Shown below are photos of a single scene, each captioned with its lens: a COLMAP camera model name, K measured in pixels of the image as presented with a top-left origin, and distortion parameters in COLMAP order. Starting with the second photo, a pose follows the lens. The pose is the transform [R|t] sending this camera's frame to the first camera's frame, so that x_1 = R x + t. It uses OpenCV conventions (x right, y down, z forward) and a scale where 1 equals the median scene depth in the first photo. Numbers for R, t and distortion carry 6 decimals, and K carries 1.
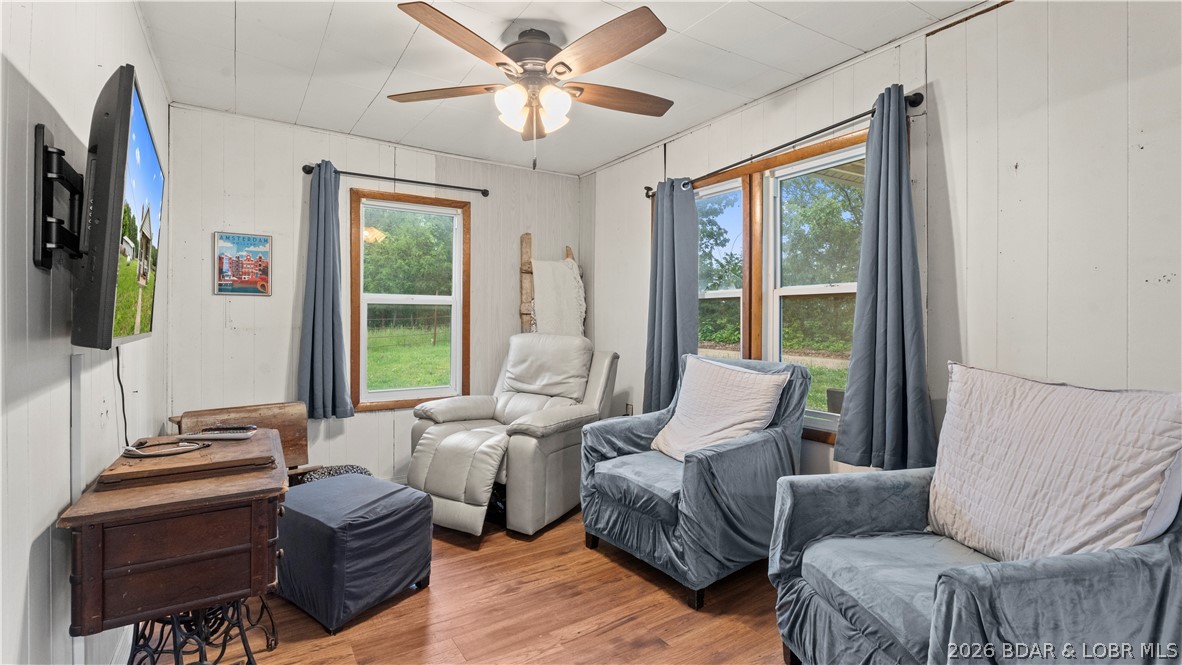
lens RADIAL K [[526.6, 0, 589.2], [0, 526.6, 324.9], [0, 0, 1]] dist [0.000682, -0.000027]
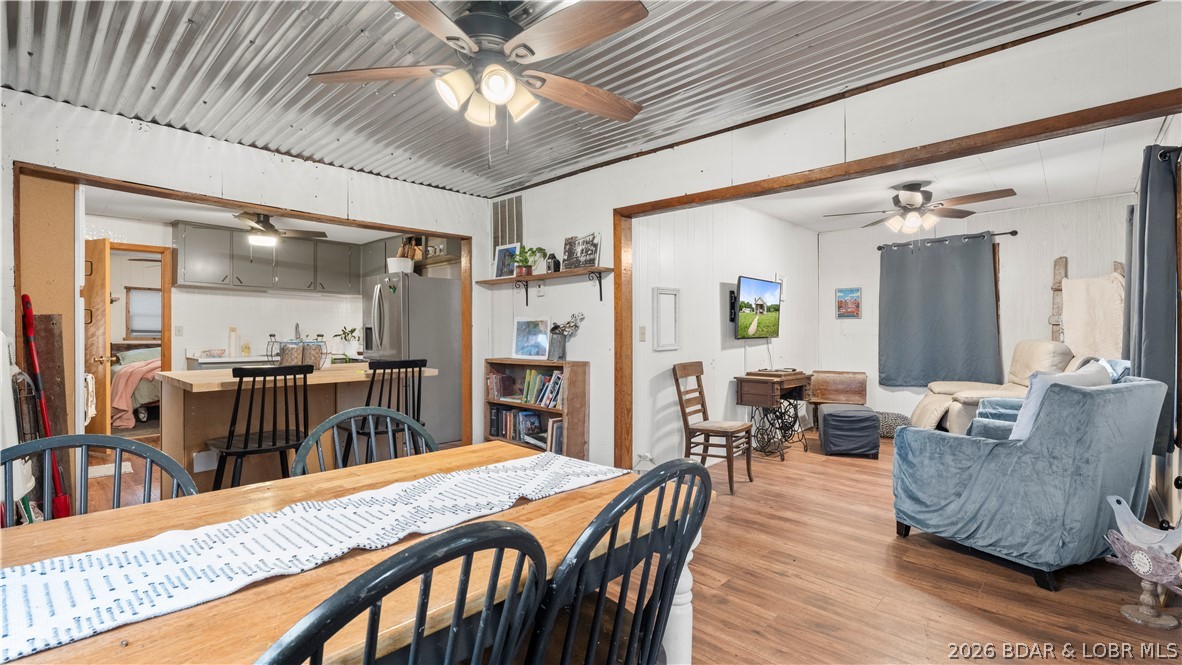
lens RADIAL K [[523.6, 0, 587.1], [0, 523.6, 337.6], [0, 0, 1]] dist [0.001375, -0.000197]
pose [[0.239947, 0.009637, -0.970738, 1.009185], [-0.000617, 0.999952, 0.009775, -0.002604], [0.970786, -0.001747, 0.239941, -0.429412]]
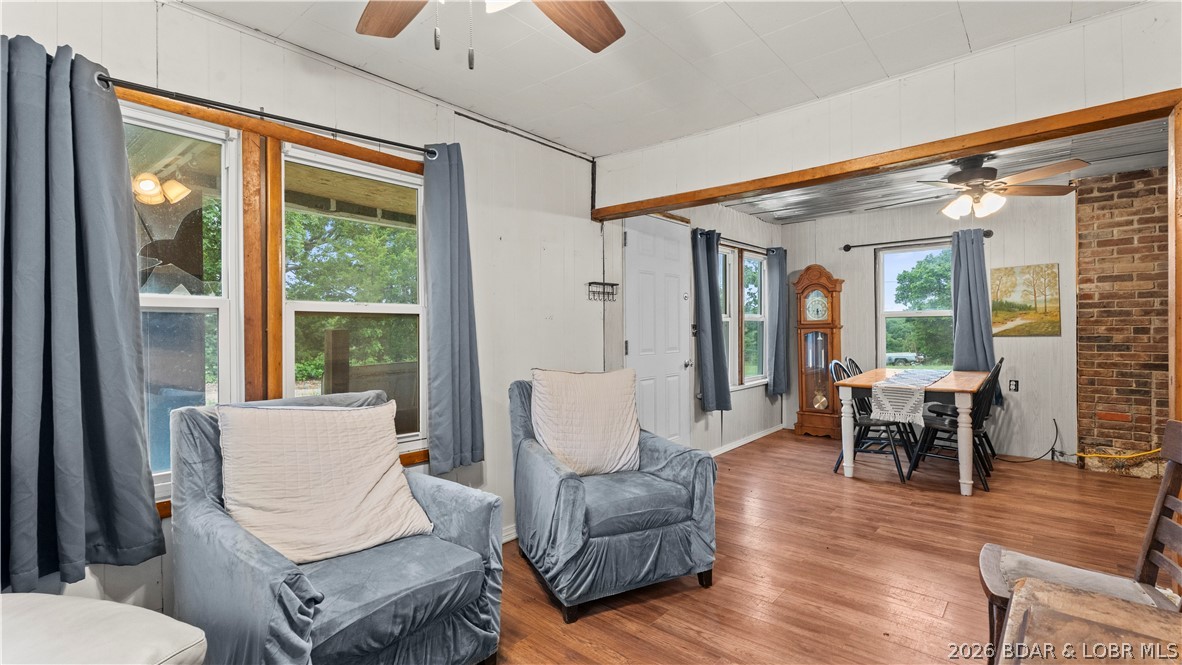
lens RADIAL K [[529.4, 0, 591.0], [0, 529.4, 332.5], [0, 0, 1]] dist [0.002883, 0.000316]
pose [[-0.278628, -0.002532, 0.960396, -0.446106], [0.015341, 0.999857, 0.007087, -0.019420], [-0.960277, 0.016708, -0.278549, 0.704137]]
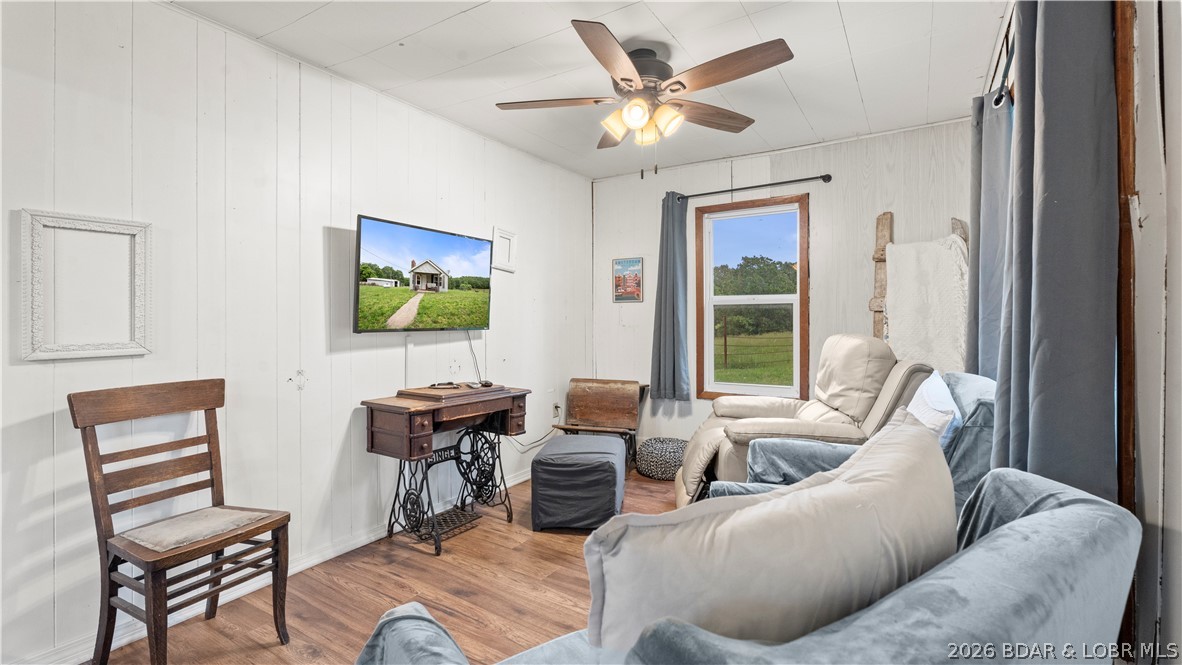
lens RADIAL K [[526.6, 0, 589.2], [0, 526.6, 324.9], [0, 0, 1]] dist [0.000682, -0.000027]
pose [[0.418867, 0.005610, -0.908030, 0.557841], [-0.005307, 0.999979, 0.003730, -0.000519], [0.908032, 0.003257, 0.418888, 0.311704]]
